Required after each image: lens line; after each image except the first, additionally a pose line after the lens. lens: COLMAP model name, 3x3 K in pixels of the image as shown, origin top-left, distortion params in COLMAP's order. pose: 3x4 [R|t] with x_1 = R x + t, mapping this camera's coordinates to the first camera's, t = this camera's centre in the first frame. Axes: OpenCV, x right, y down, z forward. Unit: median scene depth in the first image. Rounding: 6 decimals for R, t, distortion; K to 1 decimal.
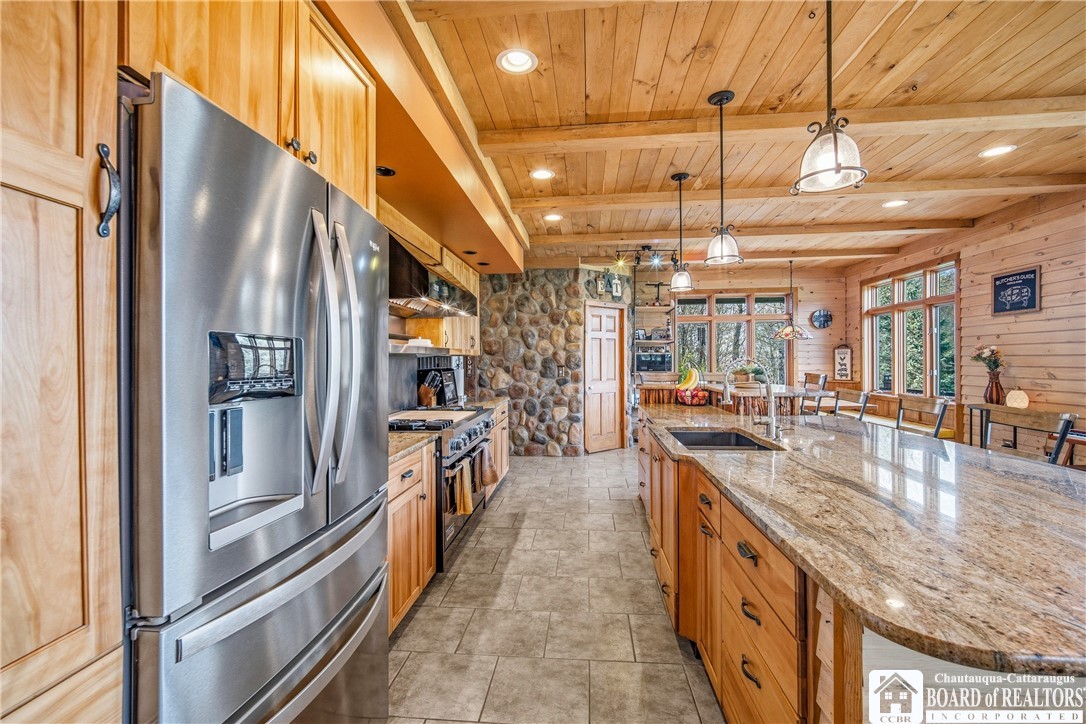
lens RADIAL K [[481.7, 0, 549.2], [0, 481.7, 369.0], [0, 0, 1]] dist [-0.001664, -0.000057]
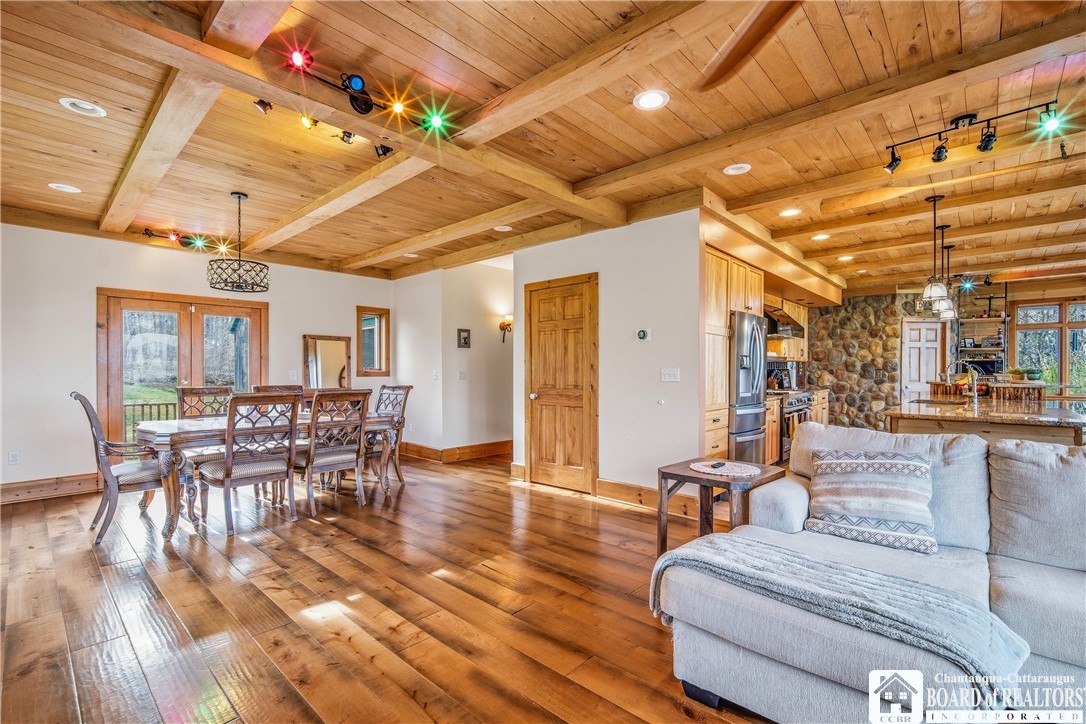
lens RADIAL K [[481.7, 0, 549.2], [0, 481.7, 369.0], [0, 0, 1]] dist [-0.001664, -0.000057]
pose [[0.794121, 0.006923, -0.607721, 0.107578], [-0.016658, 0.999807, -0.010377, 0.020687], [0.607532, 0.018364, 0.794083, -0.572596]]
